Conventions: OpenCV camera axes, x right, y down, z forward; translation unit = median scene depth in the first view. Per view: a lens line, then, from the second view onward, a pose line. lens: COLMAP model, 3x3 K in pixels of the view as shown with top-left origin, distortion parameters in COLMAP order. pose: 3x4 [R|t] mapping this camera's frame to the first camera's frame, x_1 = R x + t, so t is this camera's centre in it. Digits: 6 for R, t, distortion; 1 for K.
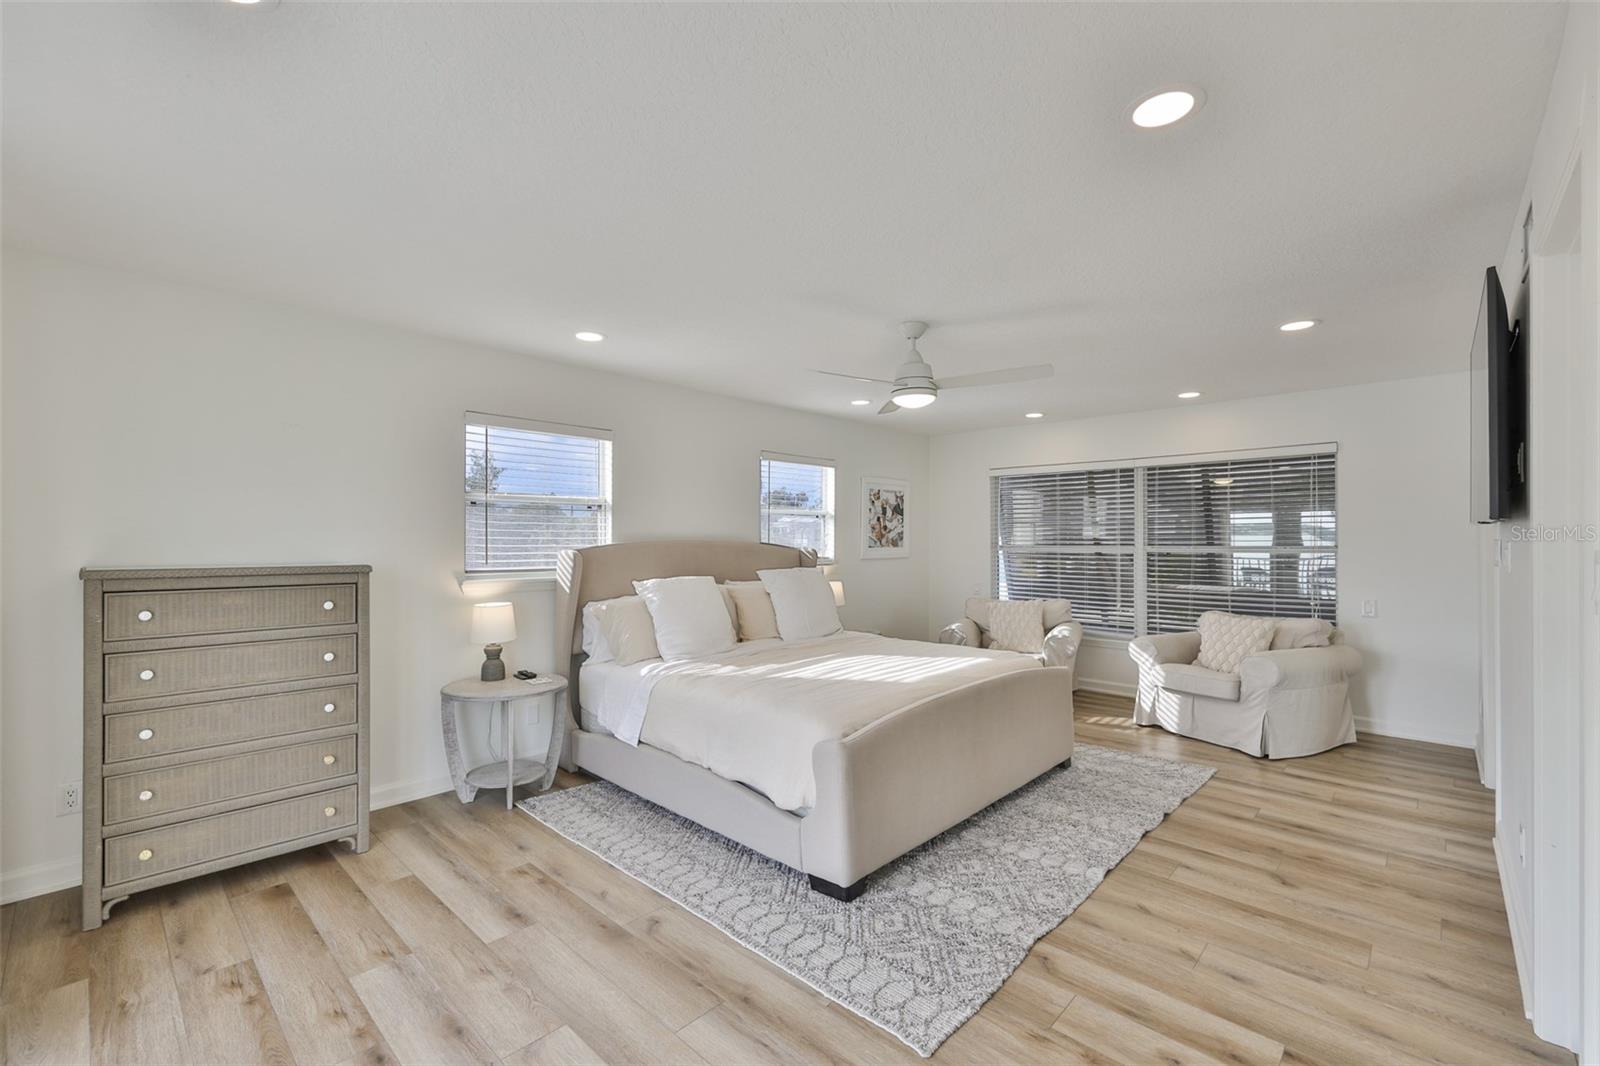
lens RADIAL K [[719.5, 0, 799.1], [0, 719.5, 537.6], [0, 0, 1]] dist [0.000569, 0.000221]
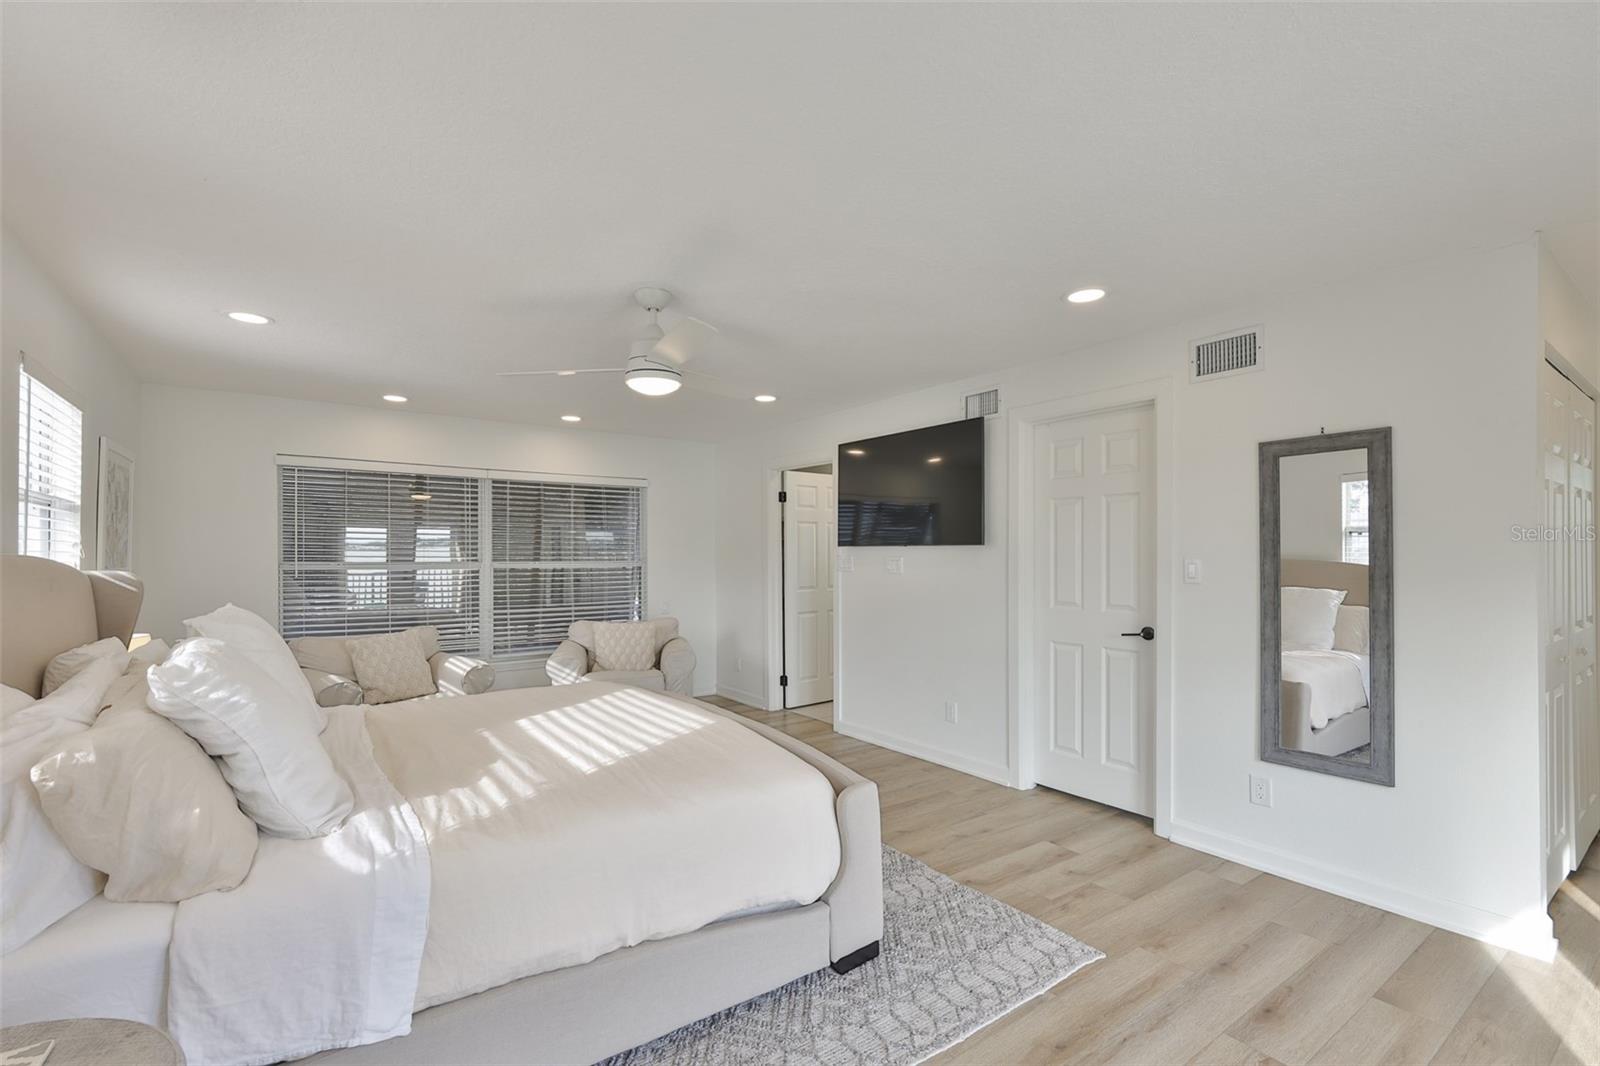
lens RADIAL K [[719.5, 0, 799.9], [0, 719.5, 538.8], [0, 0, 1]] dist [0.000569, 0.000221]
pose [[0.151764, 0.023484, 0.988138, -0.411173], [-0.002911, 0.999724, -0.023313, 0.002141], [-0.988412, 0.000661, 0.151790, 0.460812]]
